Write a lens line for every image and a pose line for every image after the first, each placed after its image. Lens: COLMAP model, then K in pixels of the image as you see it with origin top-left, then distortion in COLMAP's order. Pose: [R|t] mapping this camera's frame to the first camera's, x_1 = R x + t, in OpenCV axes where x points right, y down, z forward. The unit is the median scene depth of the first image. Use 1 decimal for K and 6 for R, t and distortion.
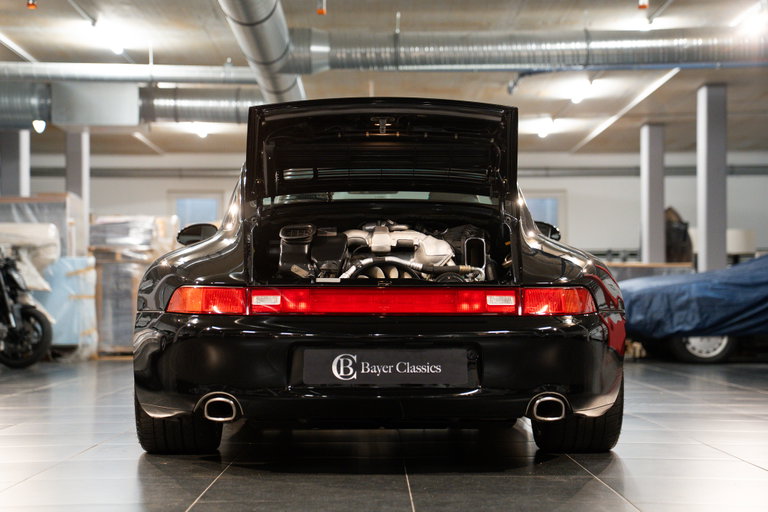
lens RADIAL K [[1454.7, 0, 377.9], [0, 1454.7, 260.7], [0, 0, 1]] dist [0.369409, 0.000000]
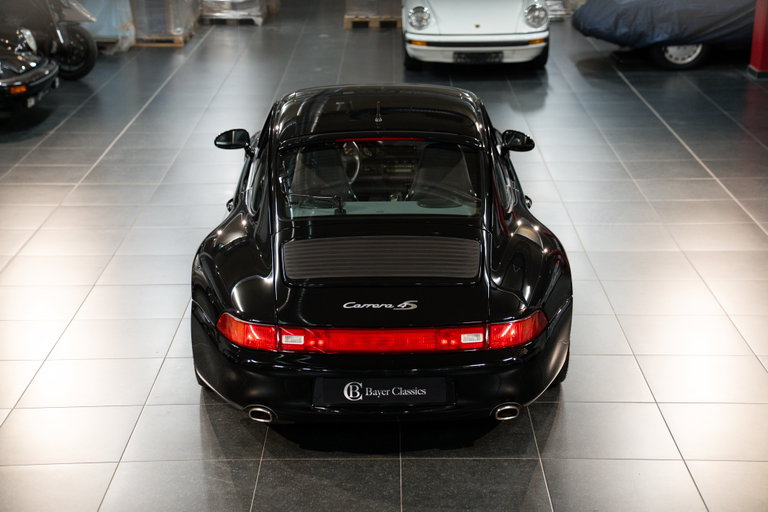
lens RADIAL K [[1375.4, 0, 383.7], [0, 1375.4, 242.0], [0, 0, 1]] dist [0.339176, 0.000000]
pose [[0.999953, -0.004418, -0.008660, 0.012320], [0.006973, 0.946665, 0.322144, -0.344833], [0.006774, -0.322189, 0.946651, -0.109405]]
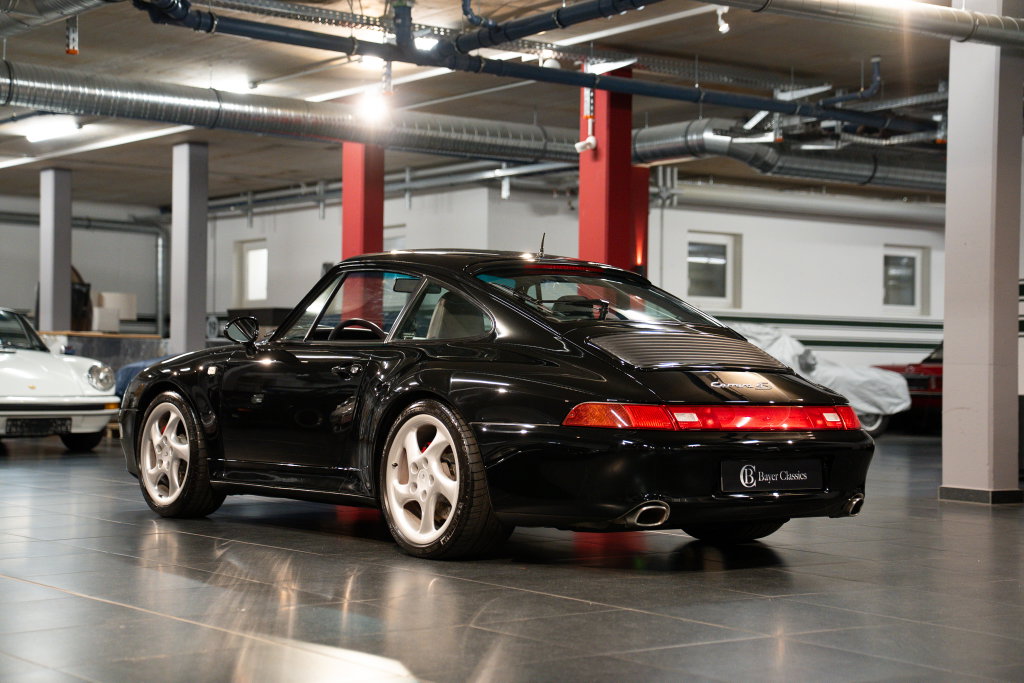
lens RADIAL K [[1741.3, 0, 511.8], [0, 1741.3, 348.6], [0, 0, 1]] dist [0.292047, 0.000000]
pose [[0.800499, 0.022786, 0.598900, -0.745272], [-0.036280, 0.999287, 0.010474, -0.025944], [-0.598234, -0.030113, 0.800755, 0.010759]]
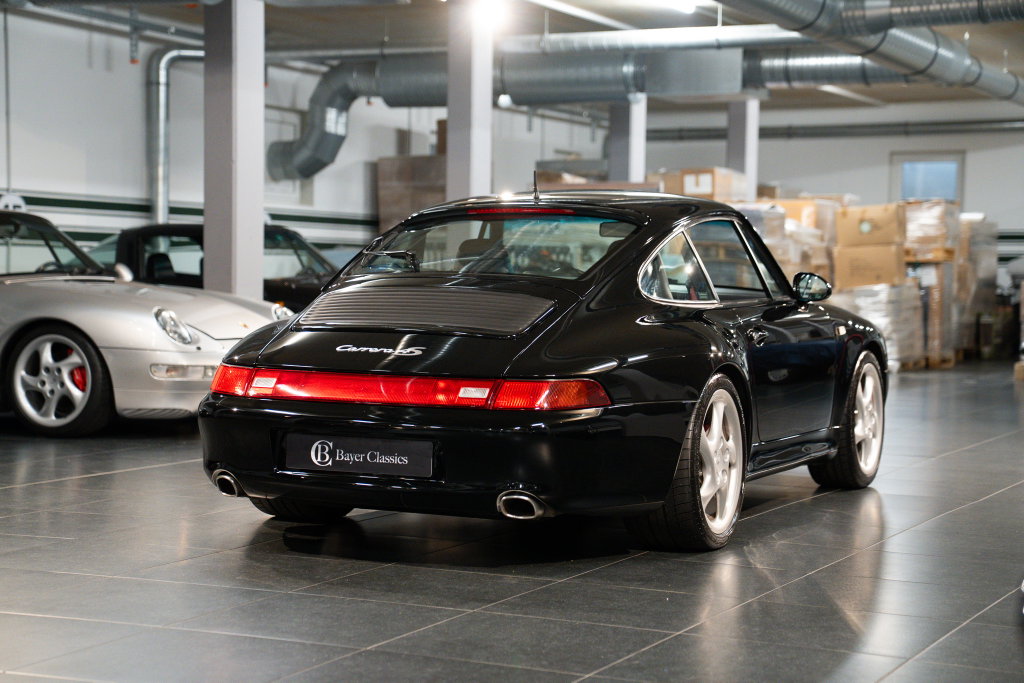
lens RADIAL K [[1938.6, 0, 509.2], [0, 1938.6, 345.0], [0, 0, 1]] dist [0.371810, 0.000000]
pose [[0.901662, 0.032271, -0.431237, 0.499965], [-0.002612, 0.997600, 0.069193, -0.070536], [0.432435, -0.061263, 0.899582, -0.107318]]
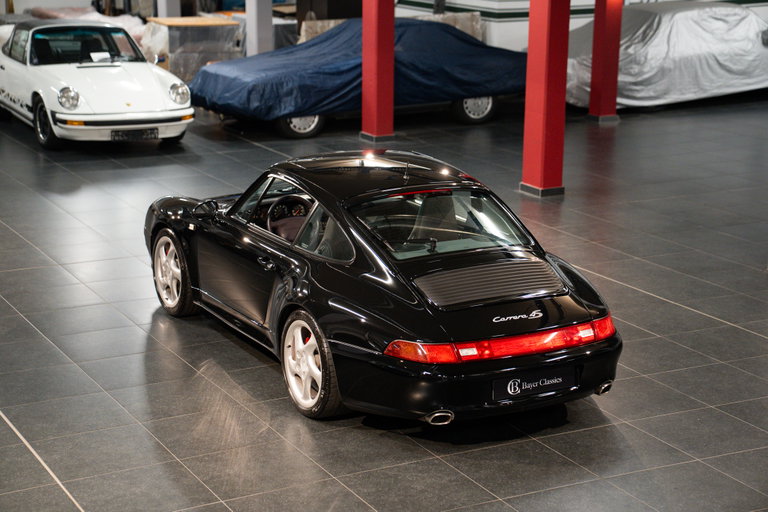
lens RADIAL K [[1454.7, 0, 386.0], [0, 1454.7, 250.7], [0, 0, 1]] dist [0.369409, 0.000000]
pose [[0.881476, -0.101871, 0.461109, -0.675045], [-0.027649, 0.963645, 0.265750, -0.384874], [-0.471418, -0.247001, 0.846614, -0.225232]]
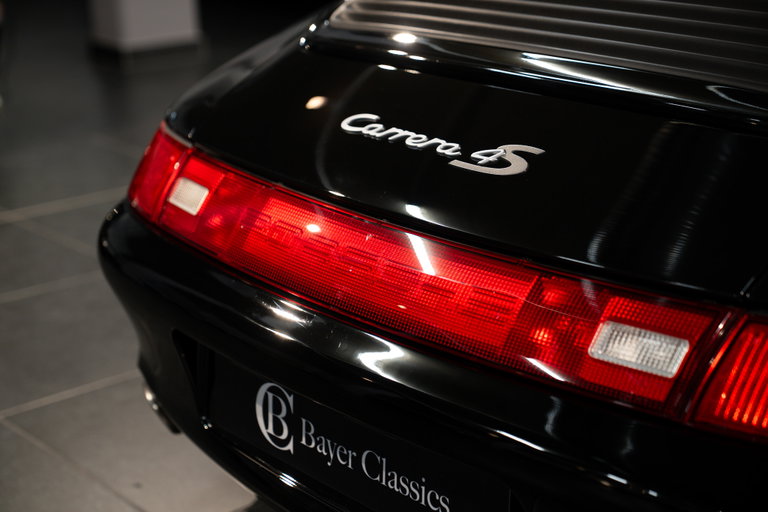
lens RADIAL K [[1454.7, 0, 383.2], [0, 1454.7, 256.9], [0, 0, 1]] dist [0.369409, 0.000000]
pose [[0.628585, 0.219337, -0.746171, 0.200306], [0.056694, 0.943935, 0.325228, -0.065106], [0.775671, -0.246737, 0.580908, 0.608161]]
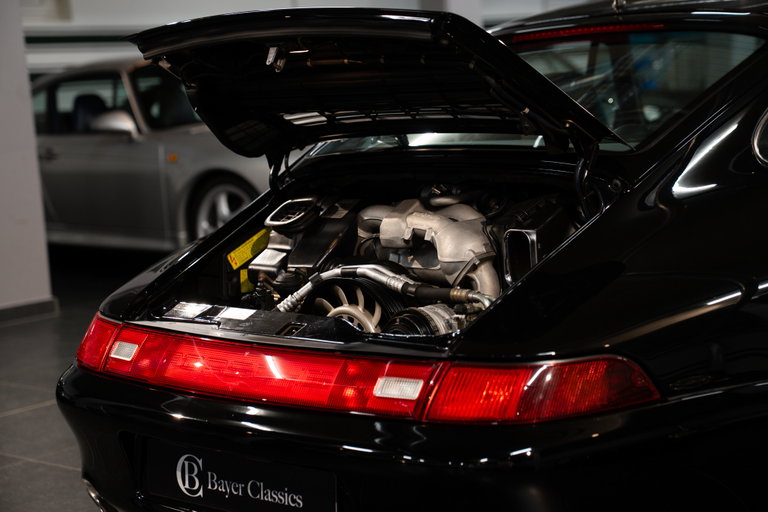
lens RADIAL K [[1454.7, 0, 386.8], [0, 1454.7, 248.2], [0, 0, 1]] dist [0.369409, 0.000000]
pose [[0.730133, 0.041314, -0.682055, 0.340068], [0.082494, 0.985540, 0.148005, -0.078757], [0.678307, -0.164329, 0.716167, 0.471259]]
